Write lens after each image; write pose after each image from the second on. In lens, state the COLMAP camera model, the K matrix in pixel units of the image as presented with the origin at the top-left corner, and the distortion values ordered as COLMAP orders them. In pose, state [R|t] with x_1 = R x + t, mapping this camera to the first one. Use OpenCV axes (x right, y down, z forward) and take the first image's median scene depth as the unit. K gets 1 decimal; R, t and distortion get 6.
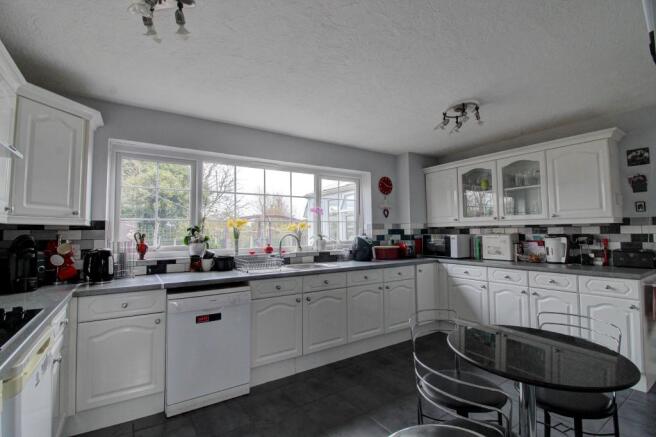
lens RADIAL K [[301.9, 0, 322.8], [0, 301.9, 217.2], [0, 0, 1]] dist [-0.009920, -0.001734]
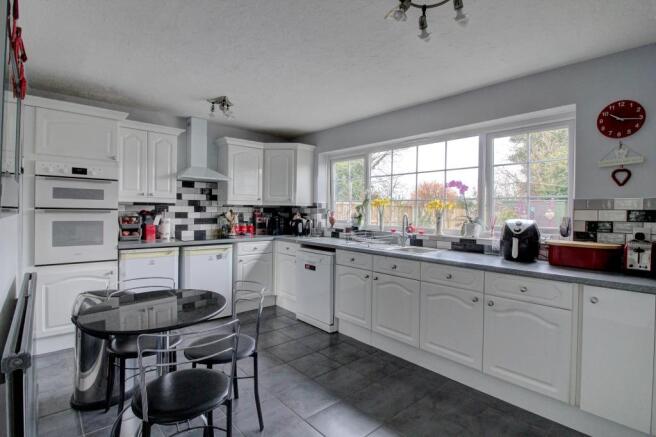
lens RADIAL K [[338.6, 0, 325.0], [0, 338.6, 214.3], [0, 0, 1]] dist [-0.000110, 0.000008]
pose [[0.123676, 0.019069, -0.992139, 0.824906], [0.030447, 0.999272, 0.023001, 0.023432], [0.991855, -0.033052, 0.123005, 0.559610]]
